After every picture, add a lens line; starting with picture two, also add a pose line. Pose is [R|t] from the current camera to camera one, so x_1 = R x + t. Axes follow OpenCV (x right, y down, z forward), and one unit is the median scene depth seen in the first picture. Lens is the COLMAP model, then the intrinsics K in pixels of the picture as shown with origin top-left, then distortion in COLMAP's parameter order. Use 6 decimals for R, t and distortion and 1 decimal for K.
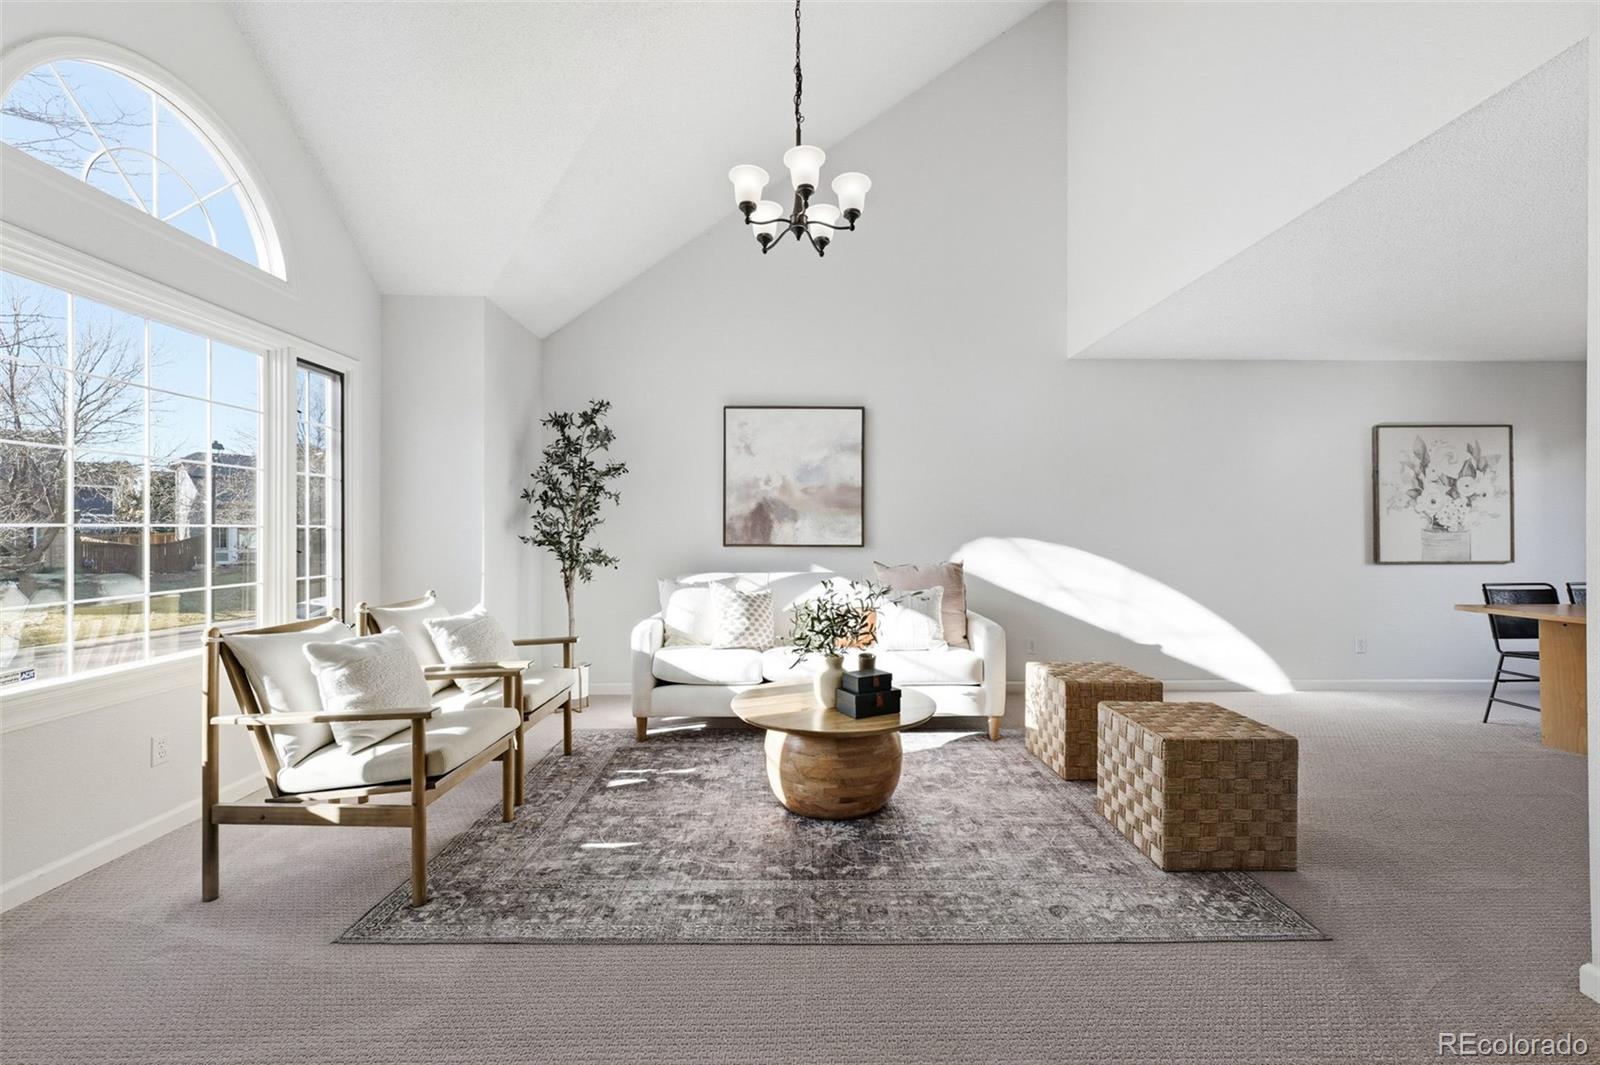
lens RADIAL K [[643.1, 0, 800.5], [0, 643.1, 530.2], [0, 0, 1]] dist [-0.000949, 0.000090]
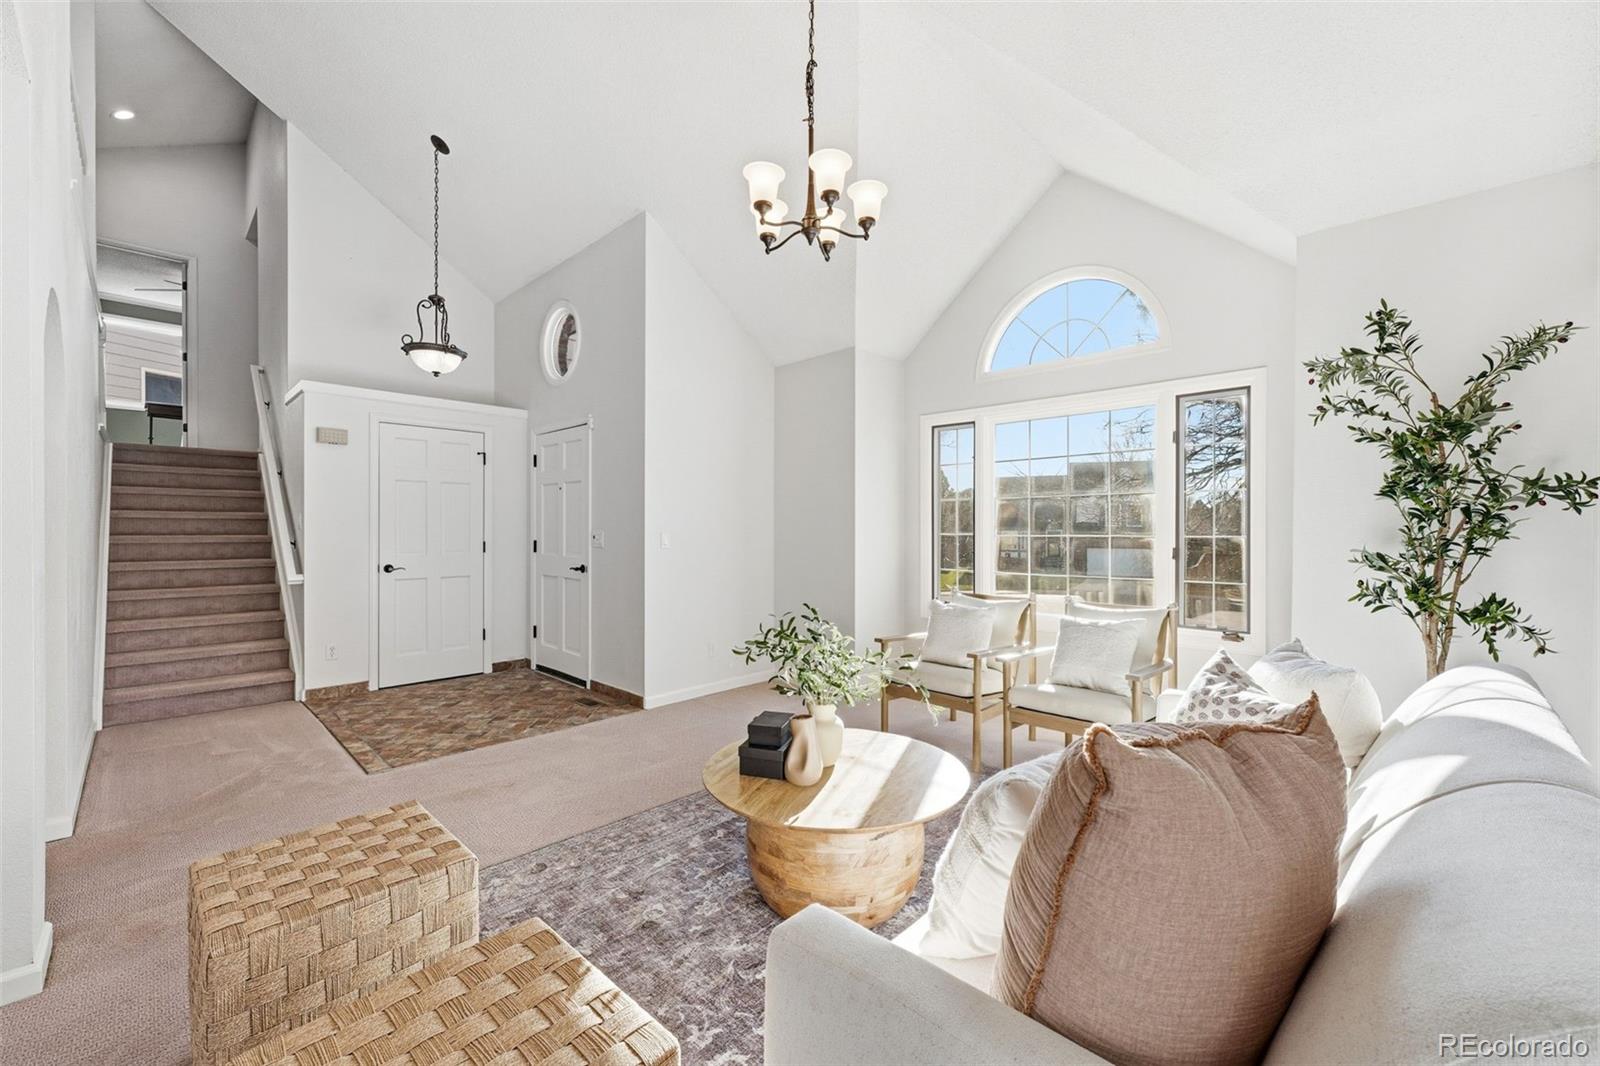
lens RADIAL K [[643.1, 0, 800.5], [0, 643.1, 530.7], [0, 0, 1]] dist [-0.000949, 0.000090]
pose [[-0.706558, -0.000205, -0.707655, 0.691220], [-0.000761, 1.000000, 0.000469, -0.023041], [0.707655, 0.000870, -0.706558, 1.672353]]
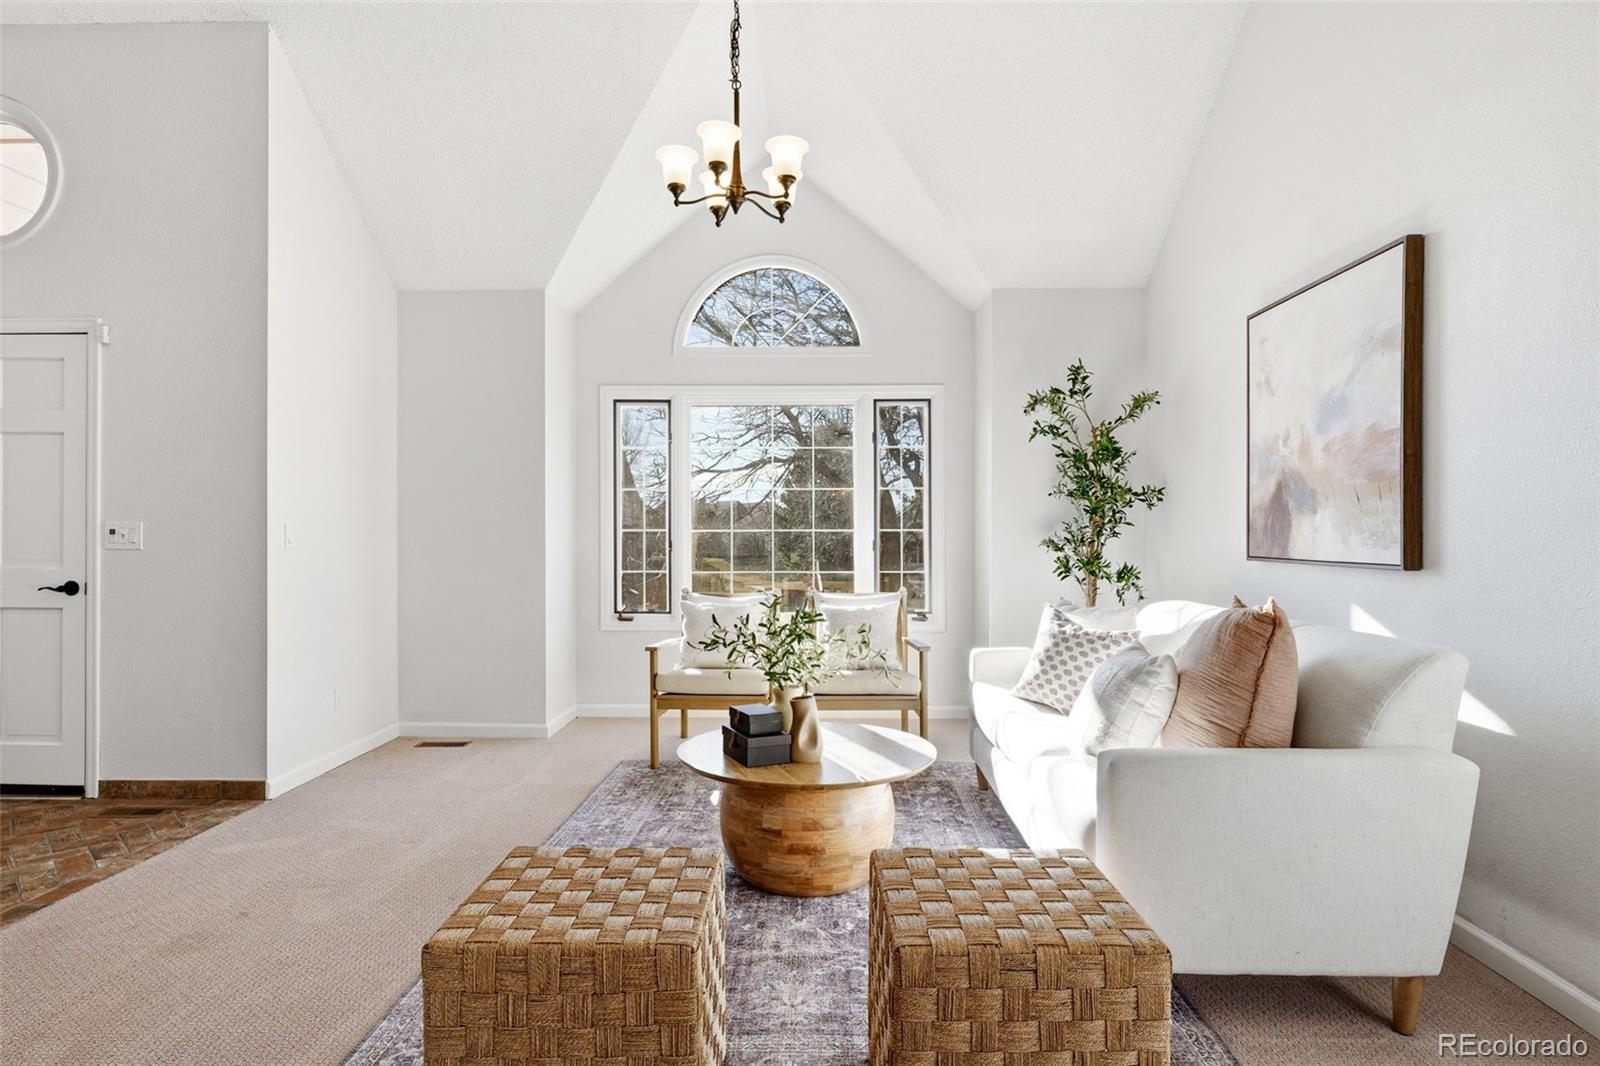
lens RADIAL K [[885.2, 0, 810.9], [0, 885.2, 532.6], [0, 0, 1]] dist [-0.002532, 0.000384]
pose [[-0.033847, -0.003731, -0.999420, 1.247979], [0.001946, 0.999991, -0.003799, 0.005668], [0.999425, -0.002073, -0.033840, 1.148664]]
